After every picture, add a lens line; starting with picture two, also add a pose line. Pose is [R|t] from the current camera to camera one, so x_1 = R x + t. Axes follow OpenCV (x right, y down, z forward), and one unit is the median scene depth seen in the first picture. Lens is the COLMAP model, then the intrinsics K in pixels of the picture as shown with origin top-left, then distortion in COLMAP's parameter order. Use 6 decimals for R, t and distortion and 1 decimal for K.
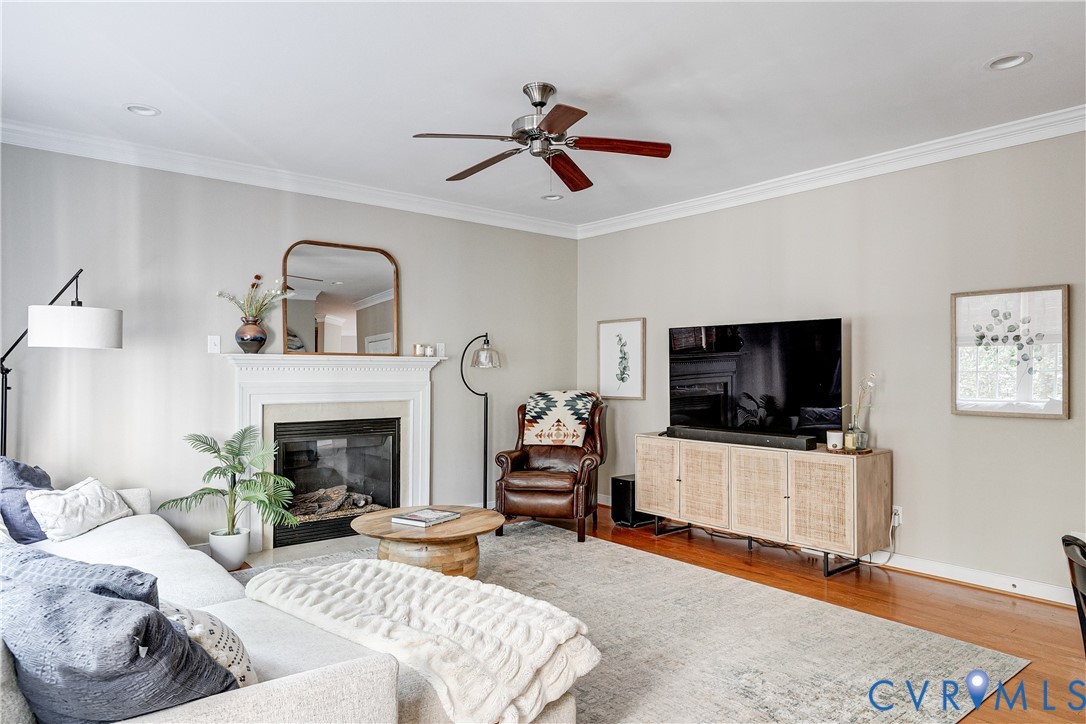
lens RADIAL K [[687.3, 0, 518.0], [0, 687.3, 366.7], [0, 0, 1]] dist [0.004565, -0.006782]
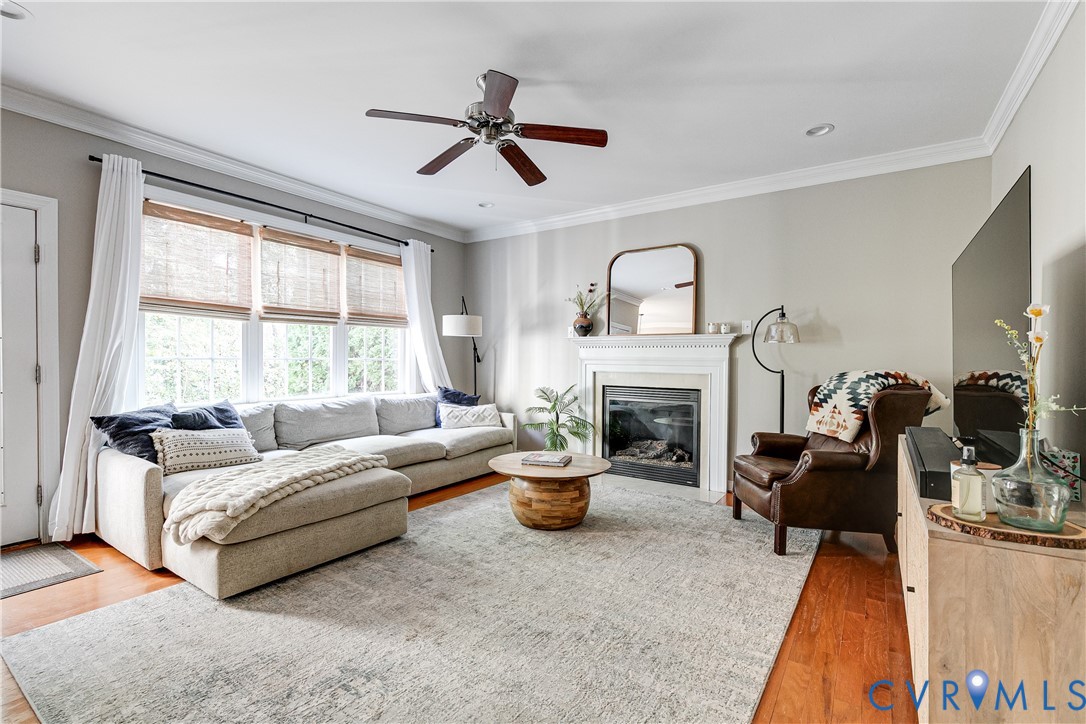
lens RADIAL K [[484.9, 0, 560.3], [0, 484.9, 361.9], [0, 0, 1]] dist [0.005470, 0.000185]
pose [[0.307924, 0.004764, -0.951399, 0.592448], [-0.003646, 0.999986, 0.003828, 0.031190], [0.951404, 0.002290, 0.307937, 0.625189]]
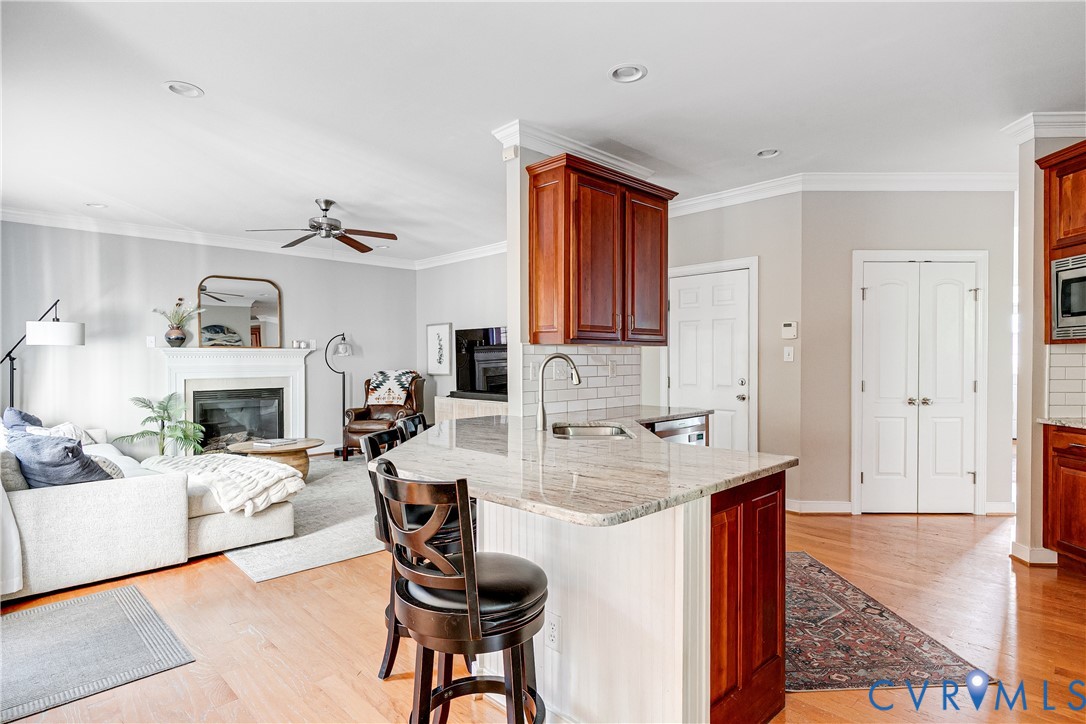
lens RADIAL K [[586.1, 0, 533.4], [0, 586.1, 361.9], [0, 0, 1]] dist [-0.007703, 0.002315]
pose [[0.995759, -0.007123, 0.091724, 0.315131], [0.005964, 0.999899, 0.012906, 0.001961], [-0.091807, -0.012304, 0.995701, -0.431182]]
